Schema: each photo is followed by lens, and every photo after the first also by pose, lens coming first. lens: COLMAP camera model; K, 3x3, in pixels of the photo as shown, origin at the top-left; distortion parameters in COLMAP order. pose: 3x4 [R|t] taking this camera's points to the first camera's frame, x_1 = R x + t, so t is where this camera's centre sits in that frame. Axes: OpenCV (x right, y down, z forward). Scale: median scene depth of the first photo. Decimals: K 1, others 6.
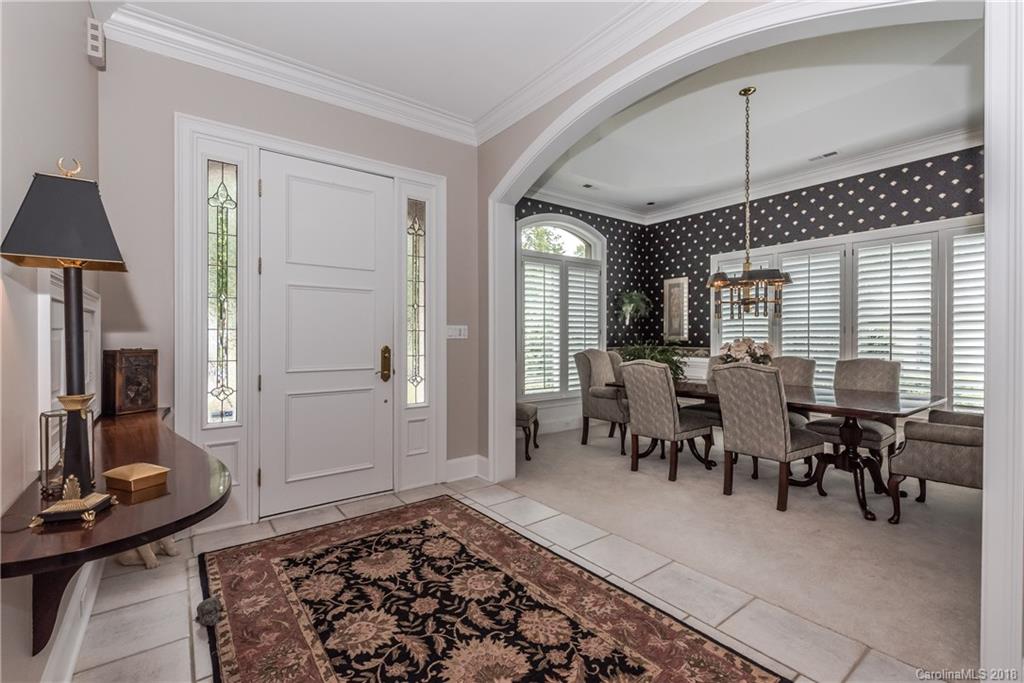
lens RADIAL K [[445.2, 0, 507.0], [0, 445.2, 336.1], [0, 0, 1]] dist [0.001891, 0.000004]
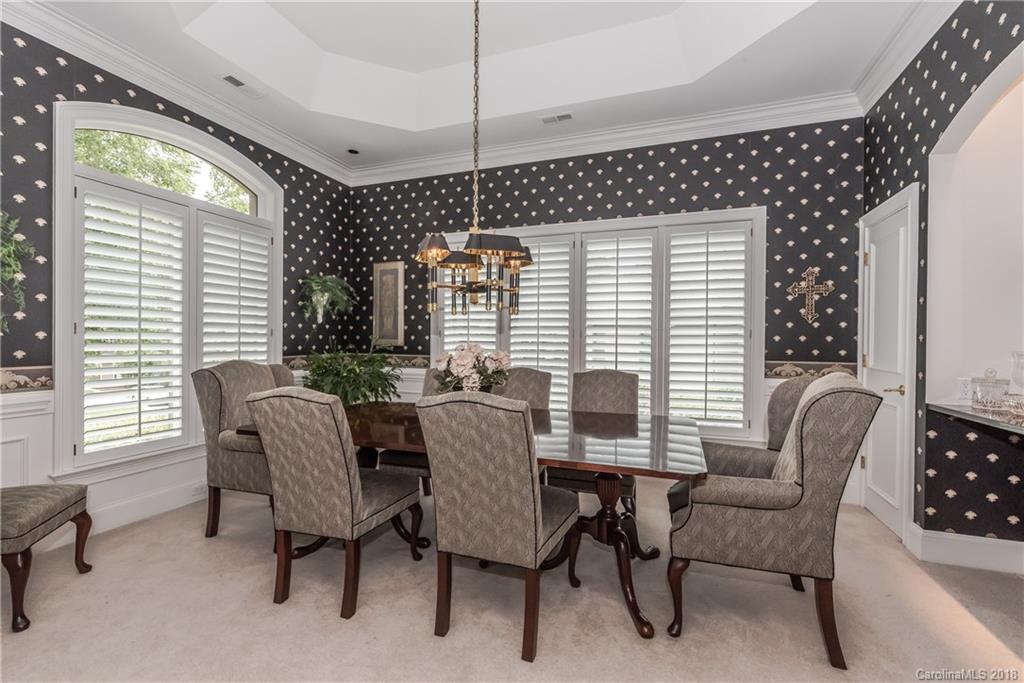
lens RADIAL K [[445.2, 0, 510.2], [0, 445.2, 343.5], [0, 0, 1]] dist [0.001891, 0.000004]
pose [[0.834840, 0.002160, 0.550488, 0.153259], [-0.007629, 0.999942, 0.007646, -0.001244], [-0.550440, -0.010583, 0.834808, 0.291770]]
